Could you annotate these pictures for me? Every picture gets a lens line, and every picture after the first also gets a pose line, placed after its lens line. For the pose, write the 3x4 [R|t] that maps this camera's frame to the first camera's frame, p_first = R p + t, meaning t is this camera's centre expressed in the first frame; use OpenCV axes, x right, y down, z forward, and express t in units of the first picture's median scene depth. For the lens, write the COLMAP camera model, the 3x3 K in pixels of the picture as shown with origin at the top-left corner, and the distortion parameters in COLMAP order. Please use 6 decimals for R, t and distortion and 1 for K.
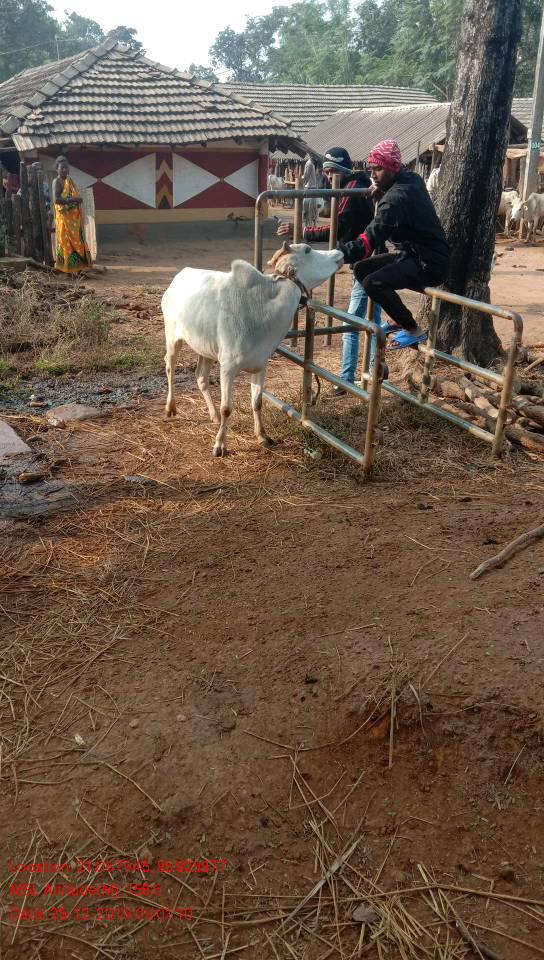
lens RADIAL K [[753.5, 0, 272.5], [0, 753.5, 514.7], [0, 0, 1]] dist [-0.040366, 0.000535]
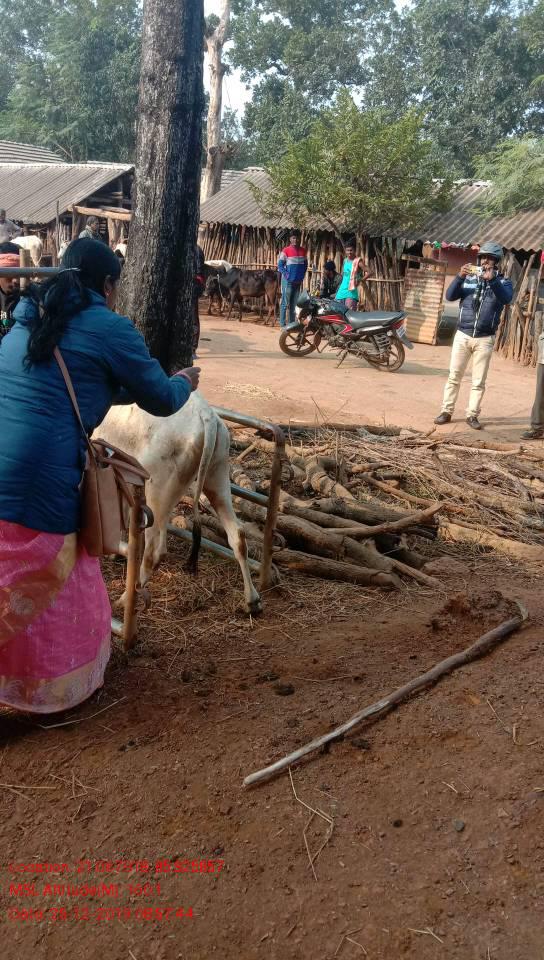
lens RADIAL K [[755.2, 0, 260.1], [0, 755.2, 492.4], [0, 0, 1]] dist [0.062128, -0.135424]
pose [[0.903054, -0.086706, 0.420686, -0.017598], [0.127501, 0.989381, -0.069779, -0.040806], [-0.410168, 0.116652, 0.904519, 0.072183]]
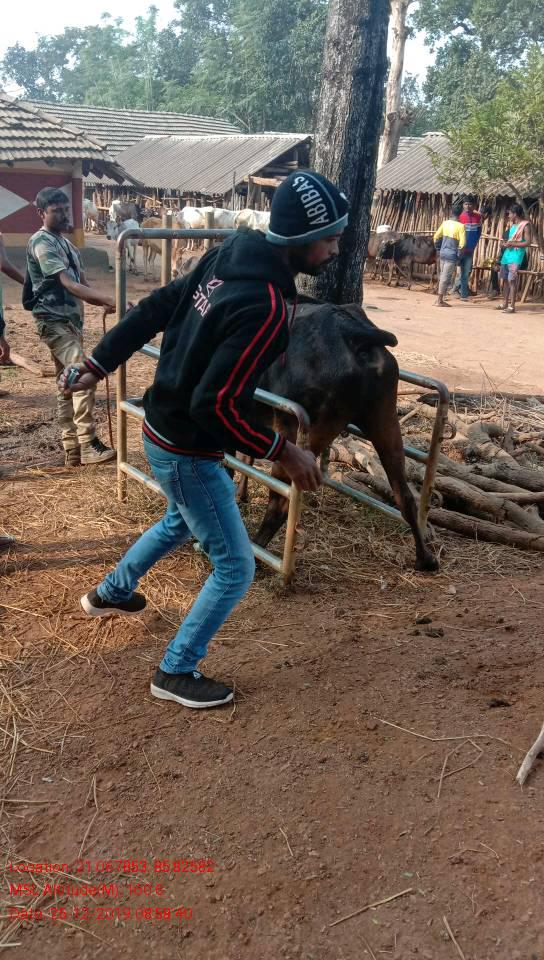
lens RADIAL K [[769.7, 0, 260.3], [0, 769.7, 482.0], [0, 0, 1]] dist [0.000098, -0.013265]
pose [[0.972789, -0.038192, 0.228525, -0.024440], [0.055653, 0.995961, -0.070455, -0.031325], [-0.224911, 0.081256, 0.970985, 0.060758]]
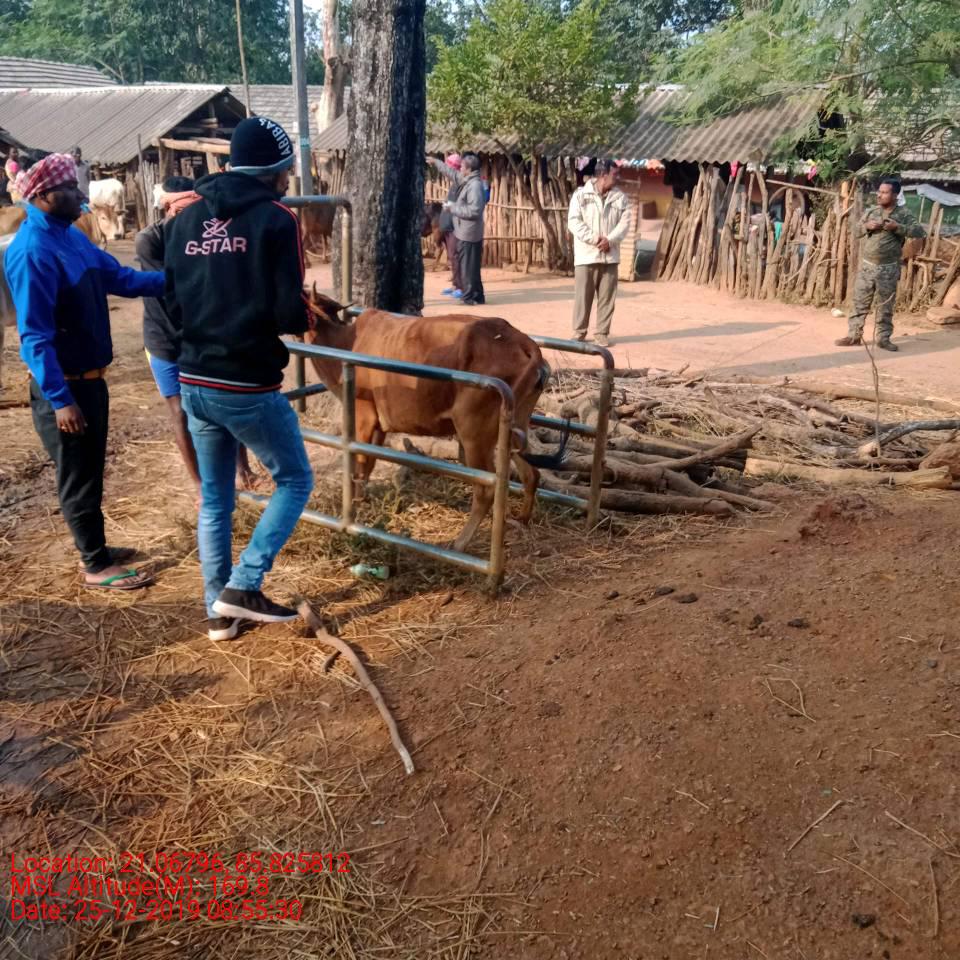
lens RADIAL K [[957.4, 0, 477.3], [0, 957.4, 497.5], [0, 0, 1]] dist [0.008589, 0.000535]
pose [[0.845809, -0.166224, 0.506928, -0.099277], [0.218704, 0.974740, -0.045285, -0.028909], [-0.486596, 0.149170, 0.860798, 0.064603]]
